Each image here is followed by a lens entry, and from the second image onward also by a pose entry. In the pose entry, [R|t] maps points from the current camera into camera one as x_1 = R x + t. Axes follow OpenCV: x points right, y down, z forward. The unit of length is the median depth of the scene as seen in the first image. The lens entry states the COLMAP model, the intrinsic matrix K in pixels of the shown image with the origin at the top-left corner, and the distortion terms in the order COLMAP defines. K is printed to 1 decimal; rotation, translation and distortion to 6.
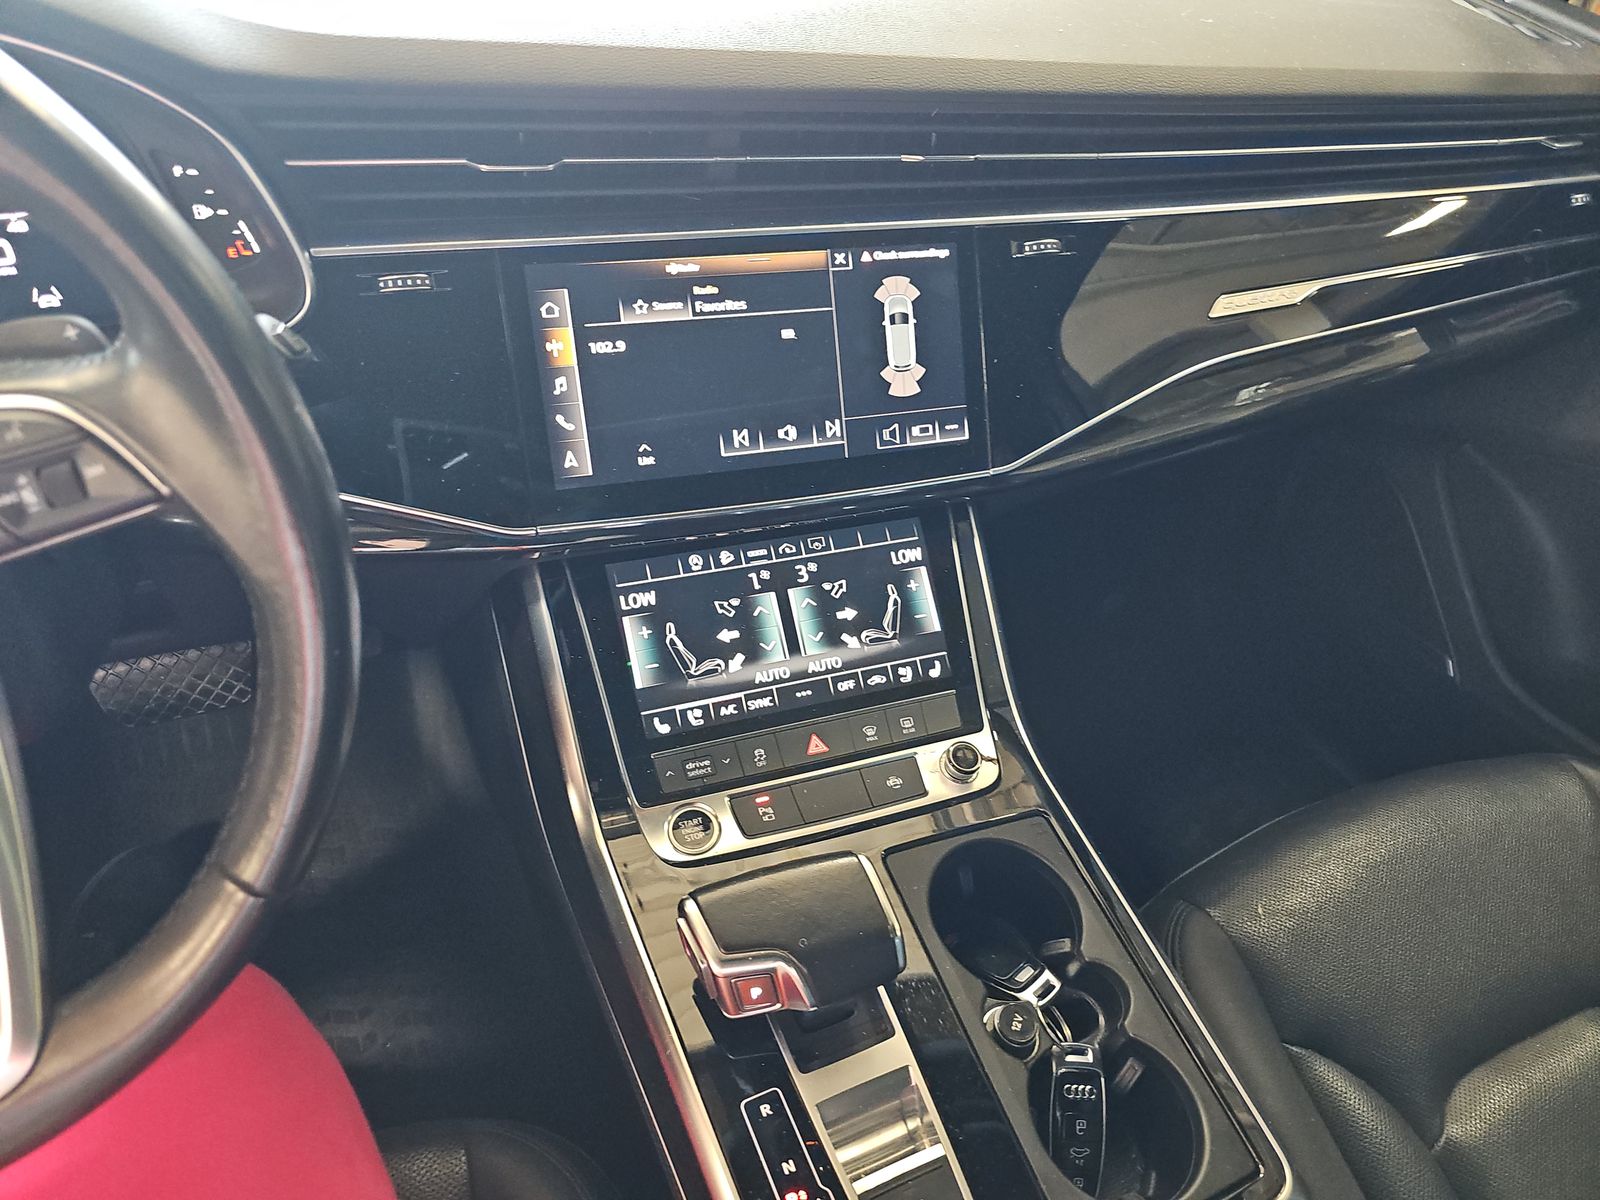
lens RADIAL K [[982.4, 0, 800.0], [0, 982.4, 600.0], [0, 0, 1]] dist [-0.001177, -0.002348]
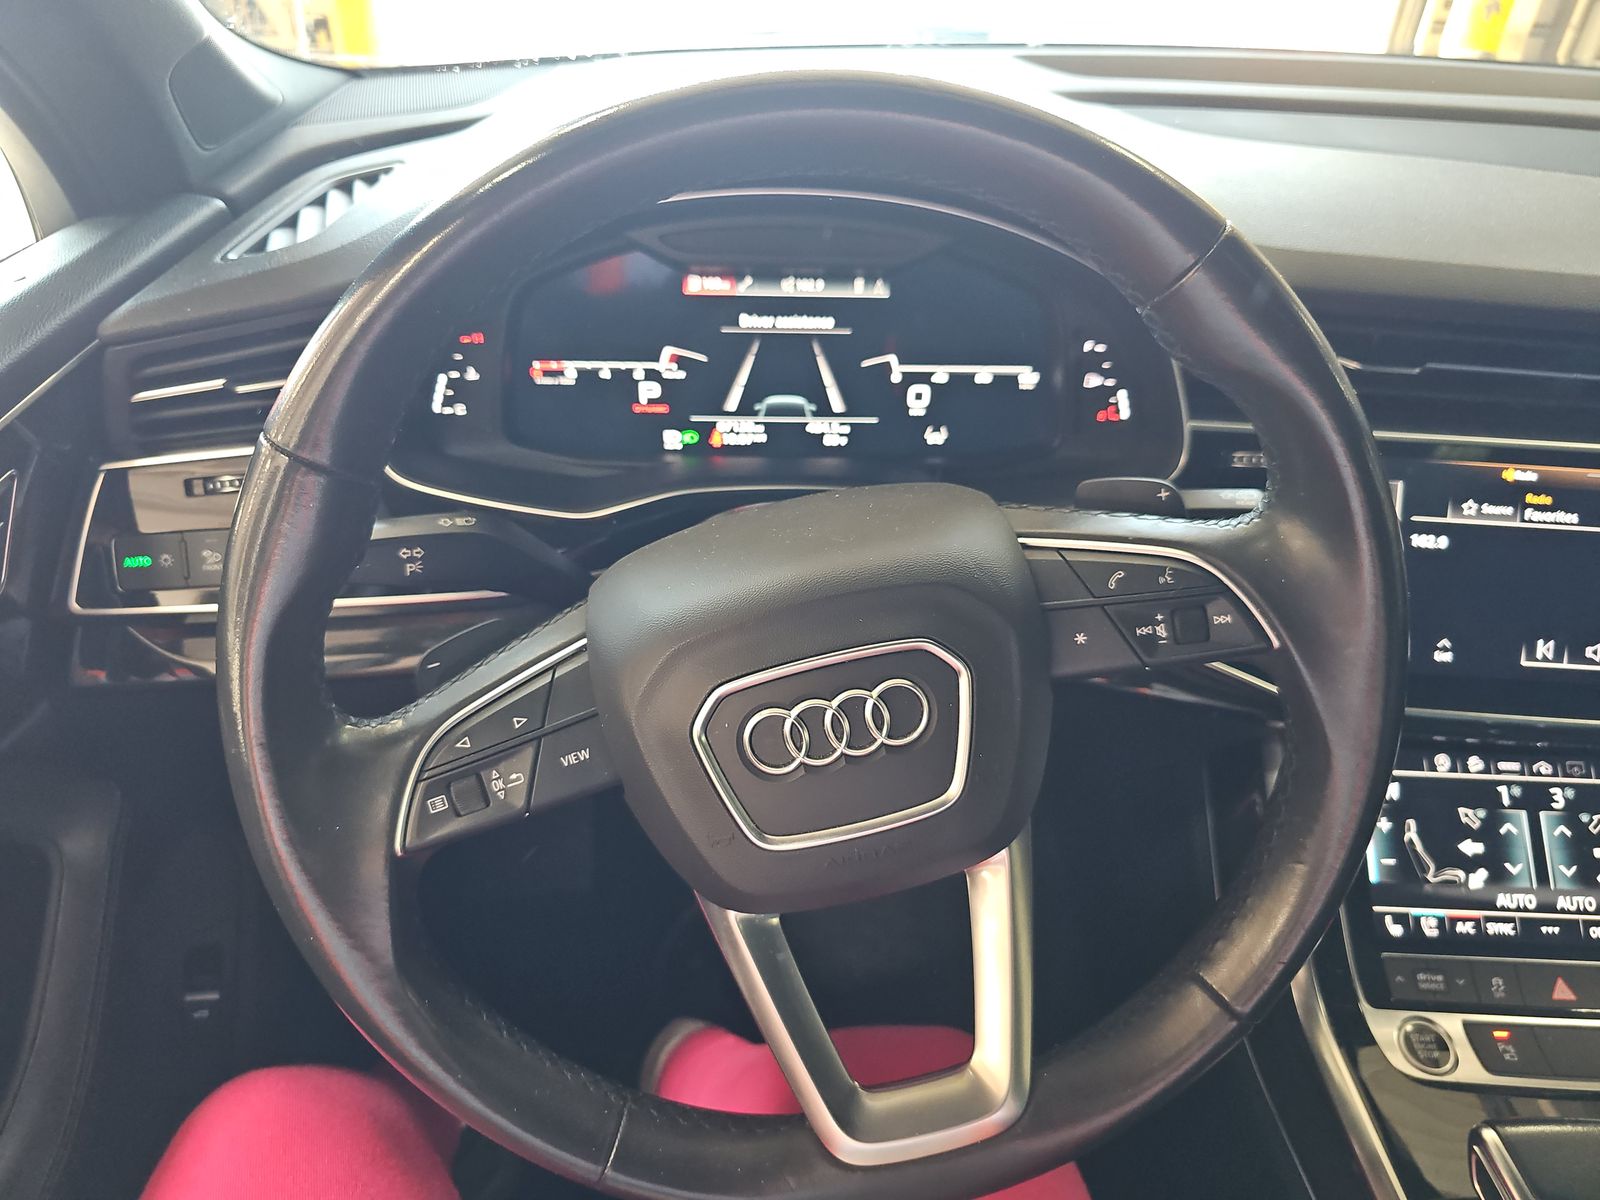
lens RADIAL K [[1069.9, 0, 800.0], [0, 1069.9, 600.0], [0, 0, 1]] dist [0.000620, -0.001750]
pose [[0.937794, 0.165184, -0.305379, -0.410111], [-0.204834, 0.973416, -0.102491, 0.042957], [0.280331, 0.158667, 0.946699, -0.196417]]
